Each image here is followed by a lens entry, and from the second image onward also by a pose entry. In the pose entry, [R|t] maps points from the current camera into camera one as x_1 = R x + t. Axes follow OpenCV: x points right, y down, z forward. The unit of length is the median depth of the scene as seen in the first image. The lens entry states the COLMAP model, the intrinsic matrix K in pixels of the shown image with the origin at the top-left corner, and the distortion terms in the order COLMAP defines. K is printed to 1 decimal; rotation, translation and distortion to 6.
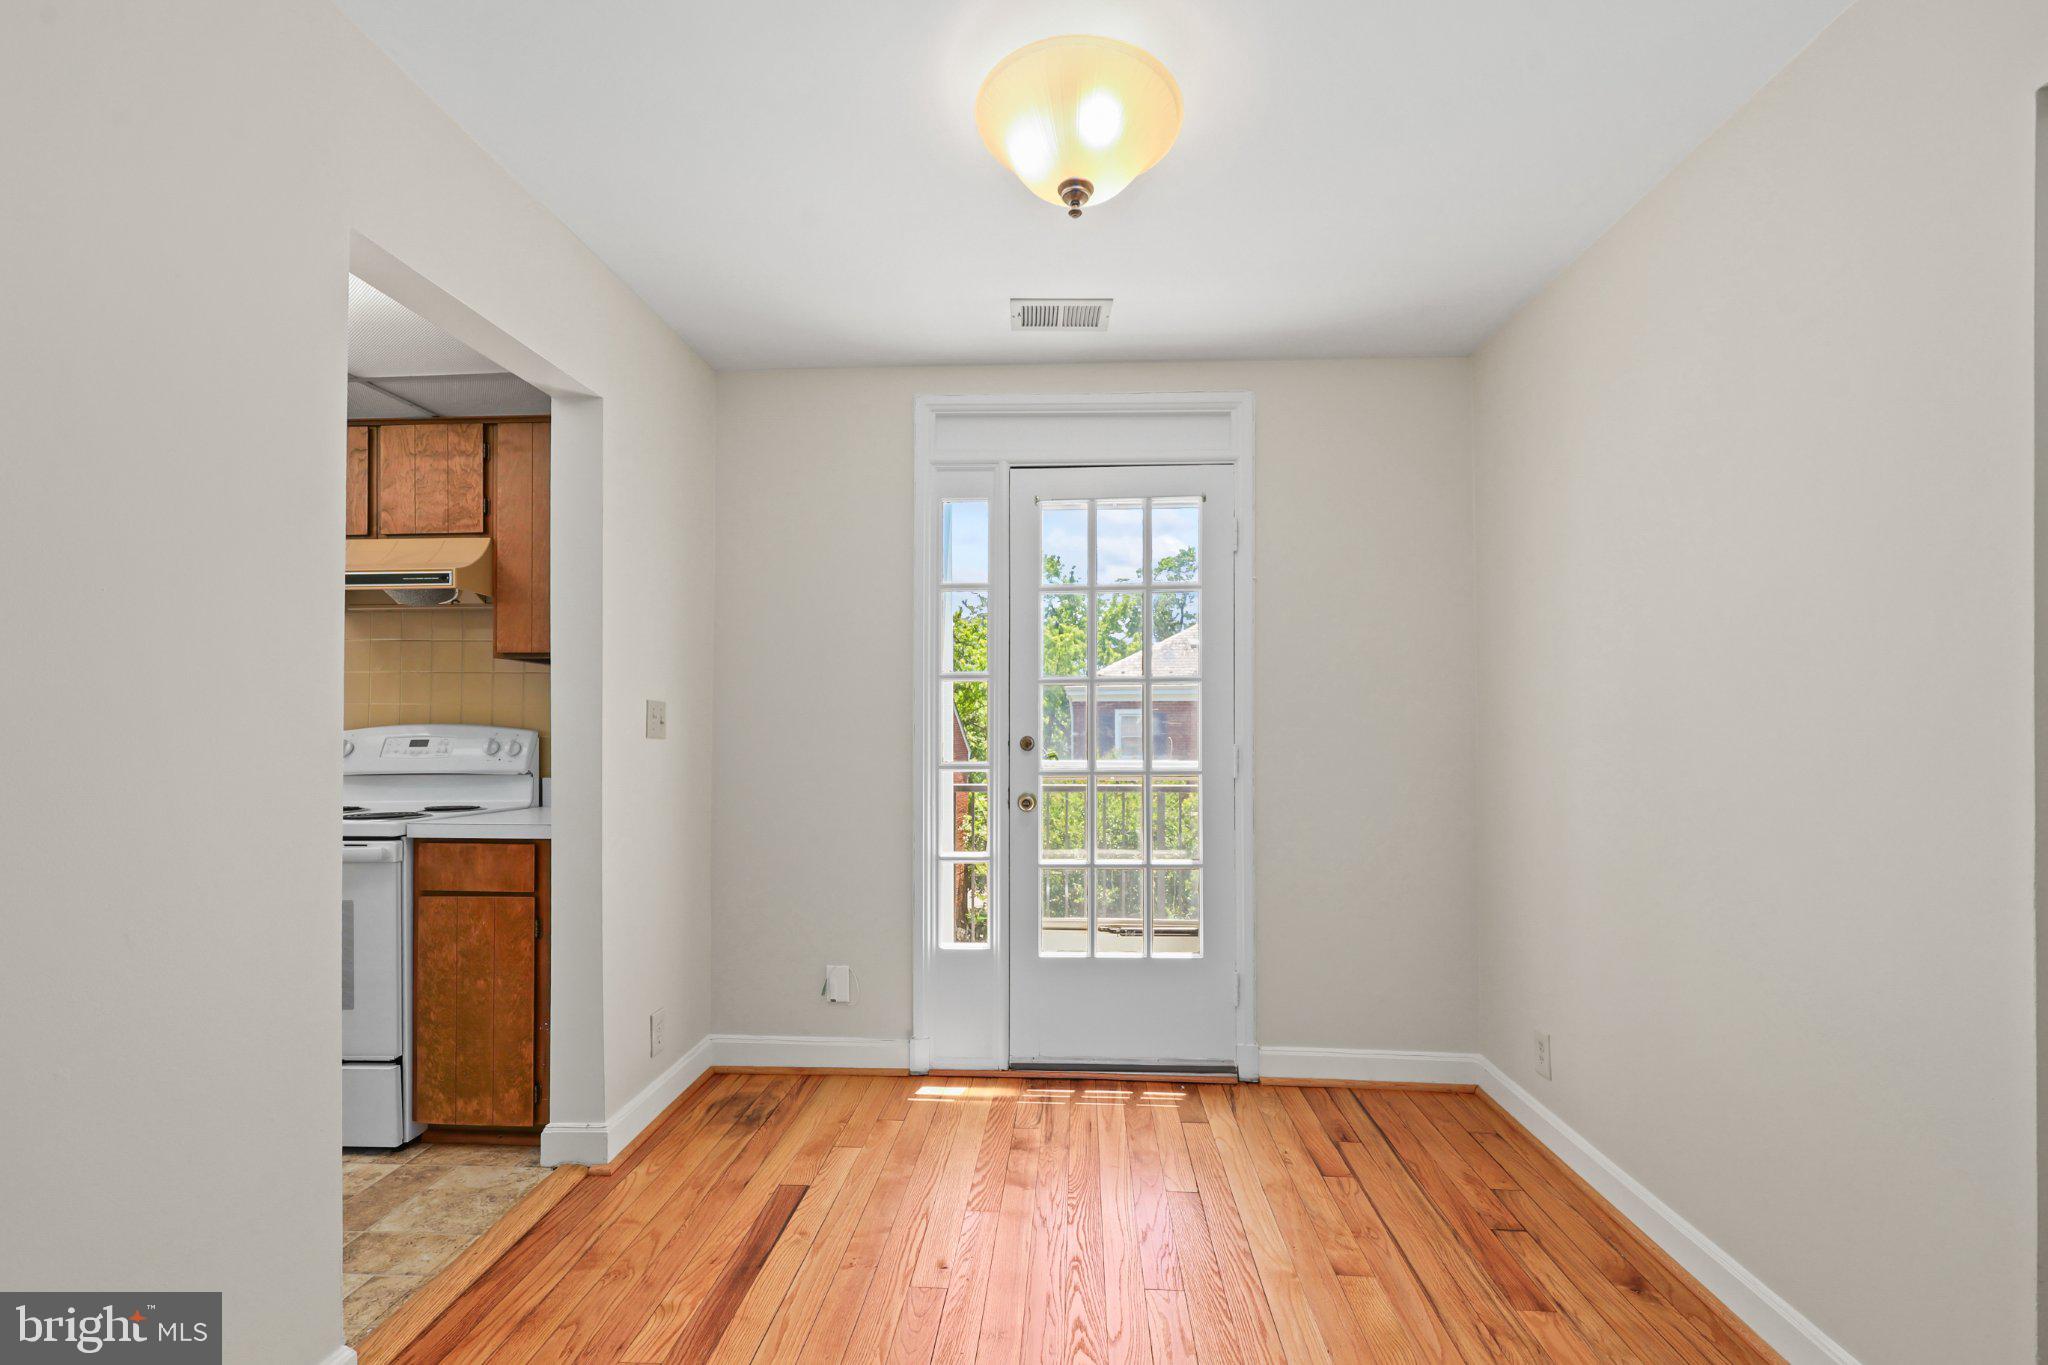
lens RADIAL K [[854.2, 0, 1033.8], [0, 854.2, 734.6], [0, 0, 1]] dist [0.003139, 0.000590]
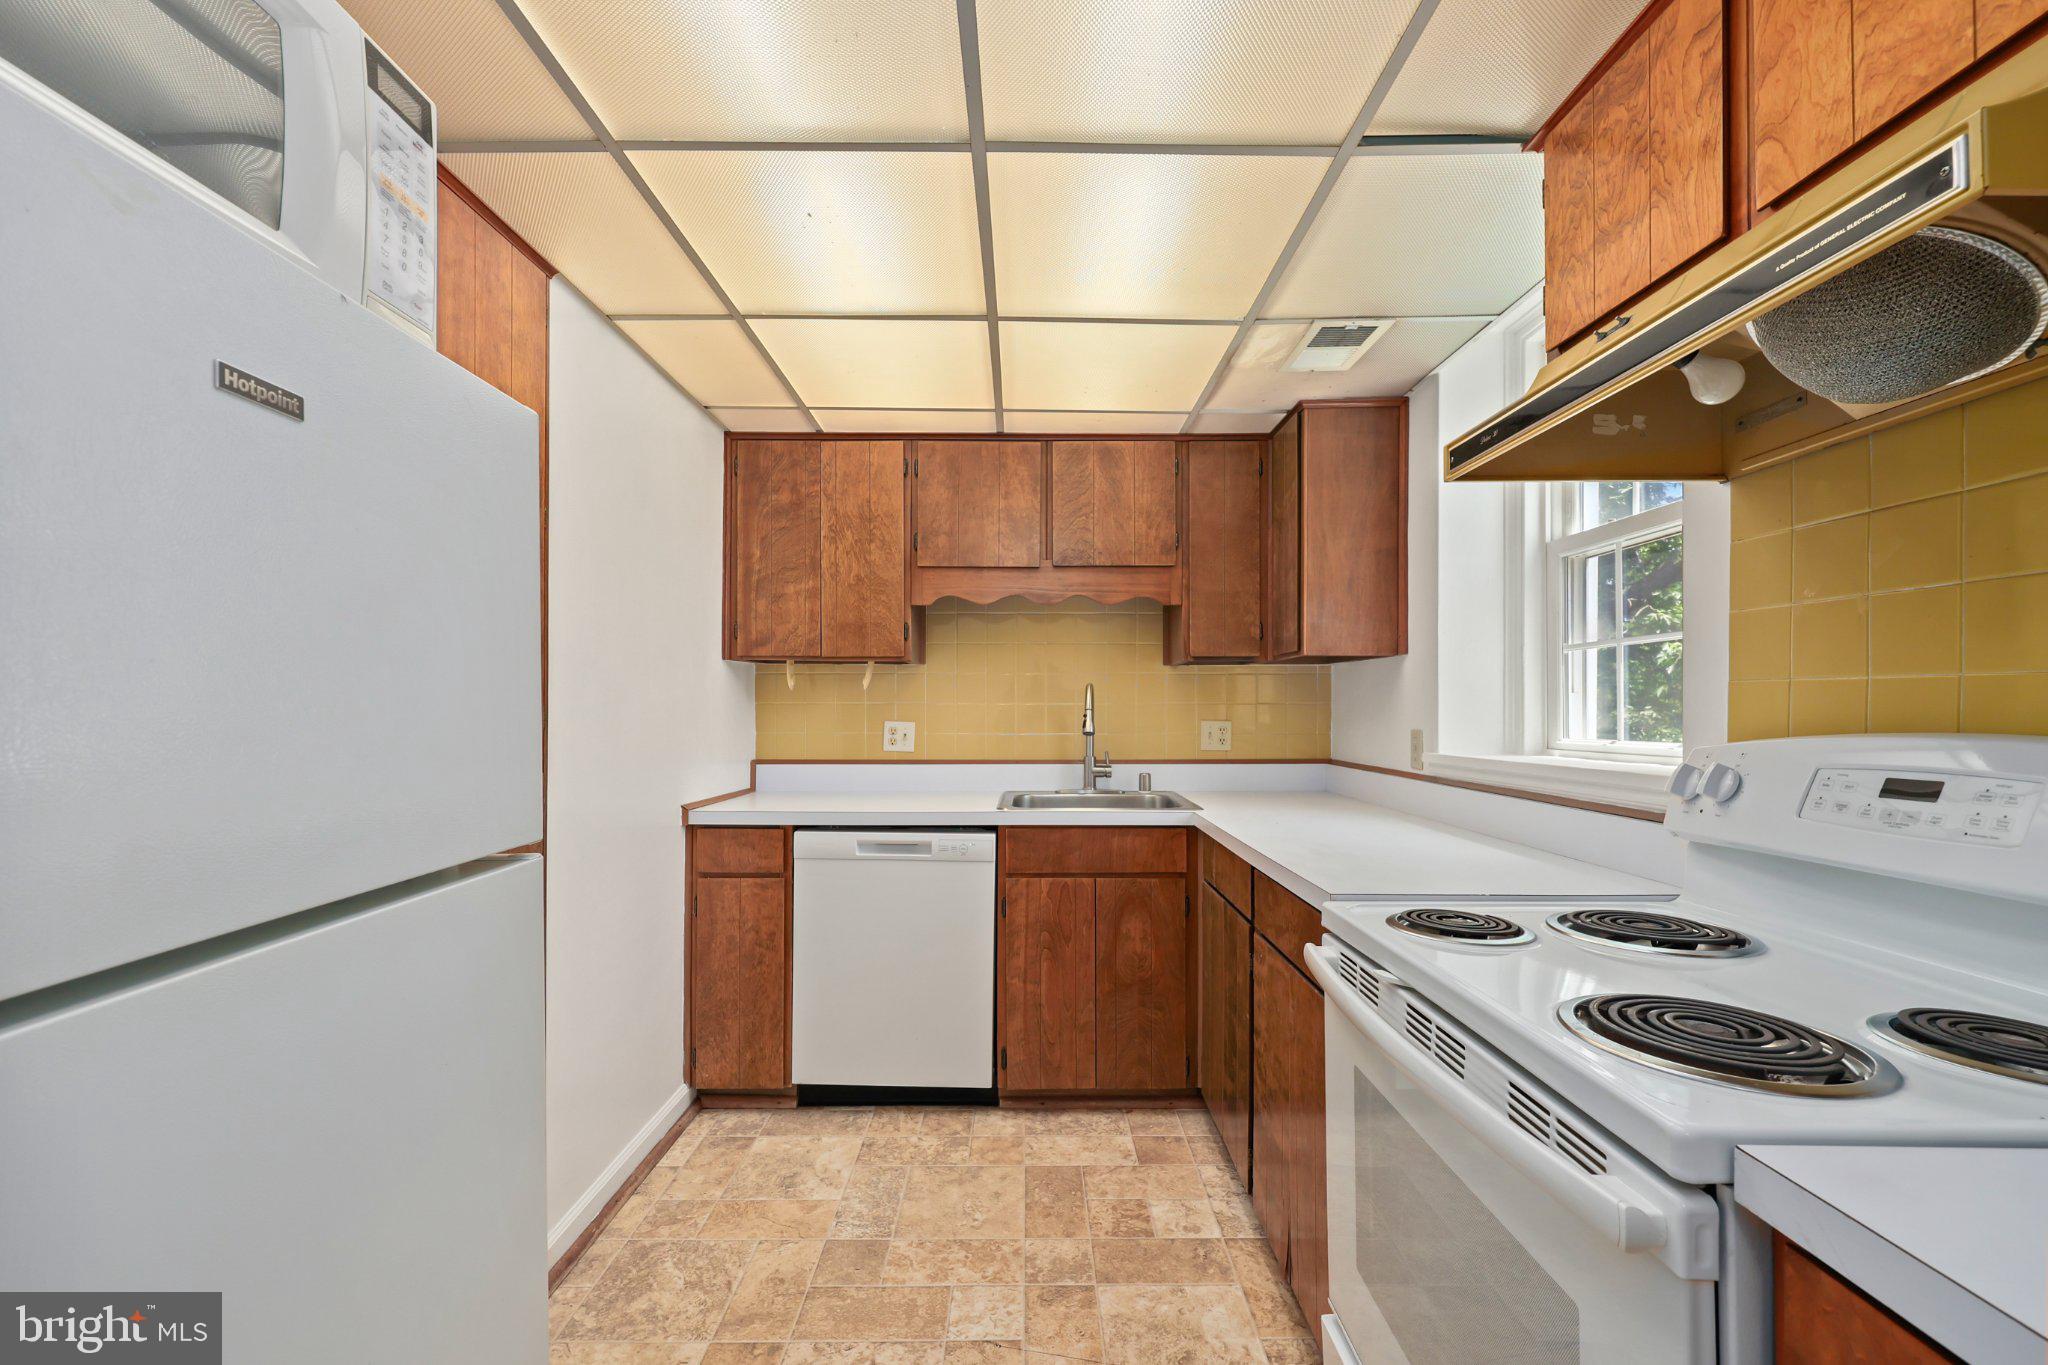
lens RADIAL K [[854.2, 0, 1016.1], [0, 854.2, 682.4], [0, 0, 1]] dist [0.003139, 0.000590]
pose [[0.055136, -0.036682, -0.997805, -0.412366], [-0.003071, 0.999314, -0.036907, -0.019248], [0.998474, 0.005099, 0.054986, 0.649351]]
